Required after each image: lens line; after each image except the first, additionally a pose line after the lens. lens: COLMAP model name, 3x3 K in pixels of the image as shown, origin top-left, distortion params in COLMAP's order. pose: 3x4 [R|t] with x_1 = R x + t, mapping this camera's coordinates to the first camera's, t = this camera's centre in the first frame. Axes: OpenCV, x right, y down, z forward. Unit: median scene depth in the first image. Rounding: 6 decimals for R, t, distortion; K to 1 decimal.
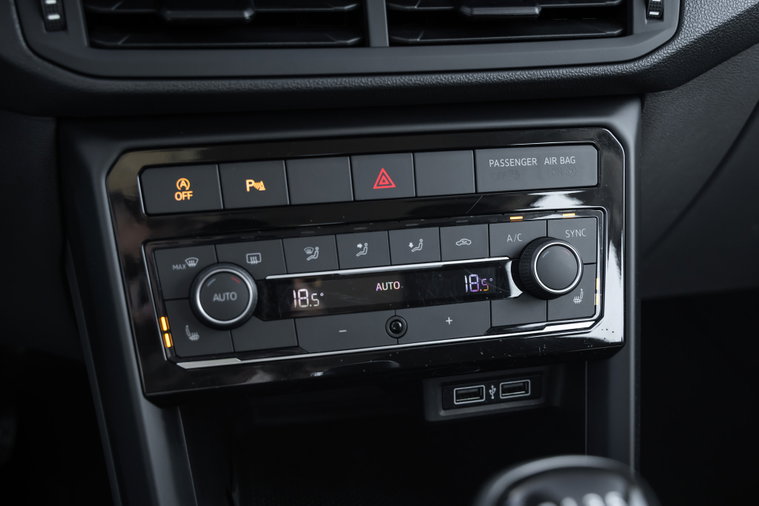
lens RADIAL K [[848.6, 0, 379.5], [0, 848.6, 253.0], [0, 0, 1]] dist [0.007930, -0.003807]
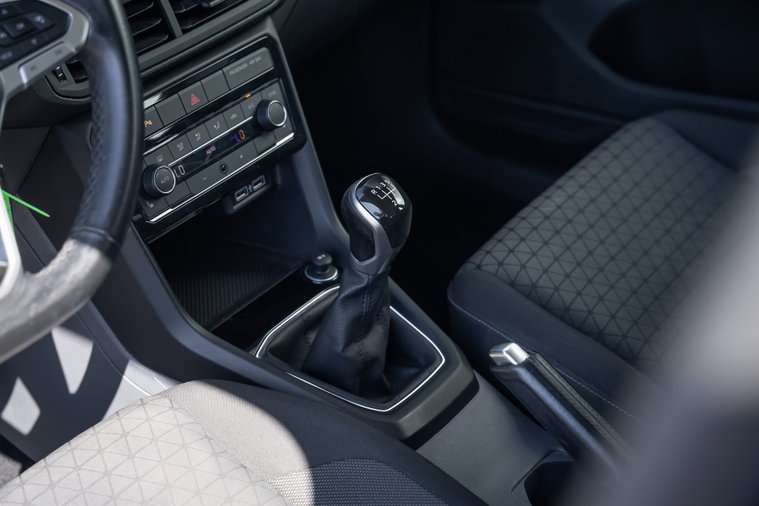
lens RADIAL K [[1546.2, 0, 379.5], [0, 1546.2, 253.0], [0, 0, 1]] dist [-0.017912, -0.013770]
pose [[0.752971, -0.368743, 0.545036, -1.731479], [0.278376, 0.928983, 0.243923, -0.503063], [-0.596274, -0.031942, 0.802146, -2.101838]]
